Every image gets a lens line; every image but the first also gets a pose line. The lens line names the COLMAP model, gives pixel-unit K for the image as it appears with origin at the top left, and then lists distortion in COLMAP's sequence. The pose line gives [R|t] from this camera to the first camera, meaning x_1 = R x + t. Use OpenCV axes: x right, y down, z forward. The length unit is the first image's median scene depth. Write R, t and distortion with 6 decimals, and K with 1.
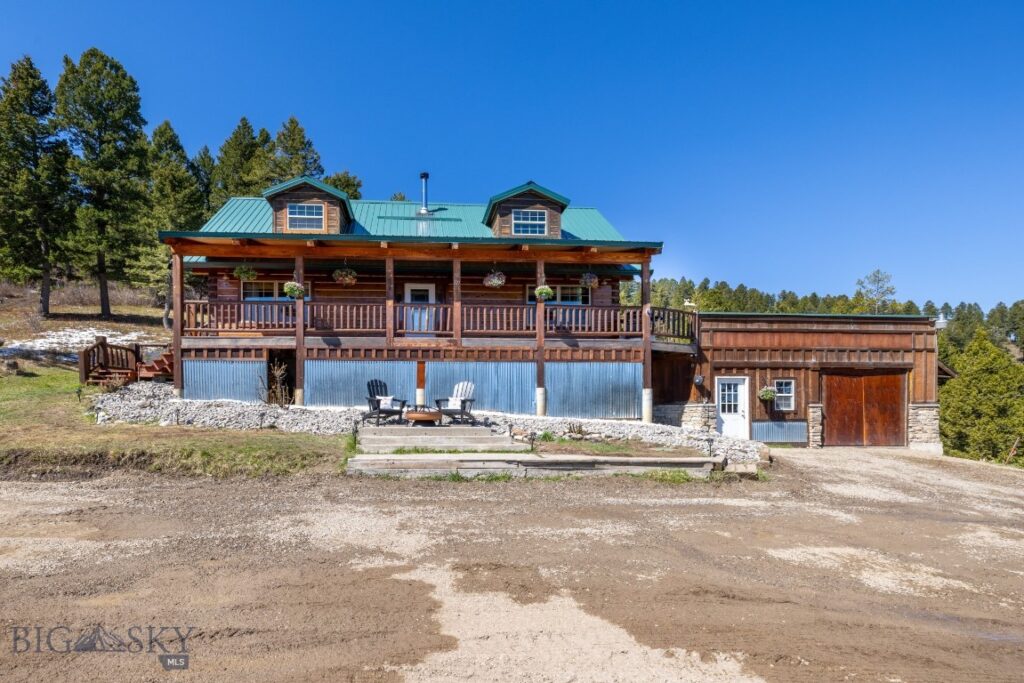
lens RADIAL K [[454.9, 0, 465.5], [0, 454.9, 406.0], [0, 0, 1]] dist [-0.000104, 0.000174]
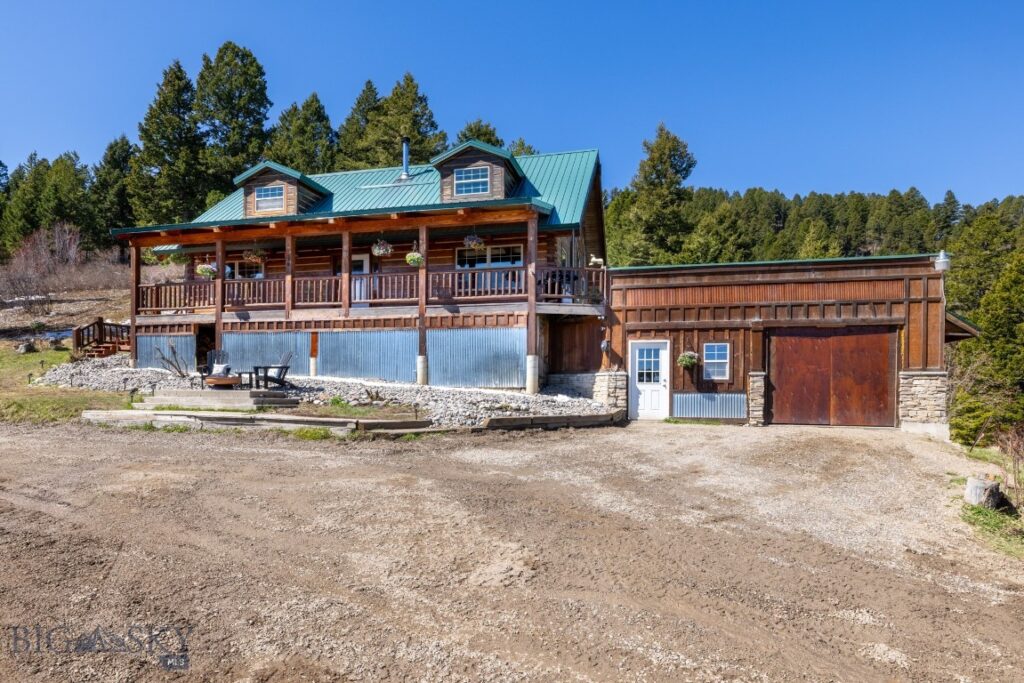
lens RADIAL K [[543.0, 0, 513.9], [0, 543.0, 379.4], [0, 0, 1]] dist [-0.000641, -0.000512]
pose [[0.957410, 0.001994, -0.288725, 0.631882], [-0.002812, 0.999993, -0.002419, 0.012357], [0.288719, 0.003128, 0.957409, -0.060932]]
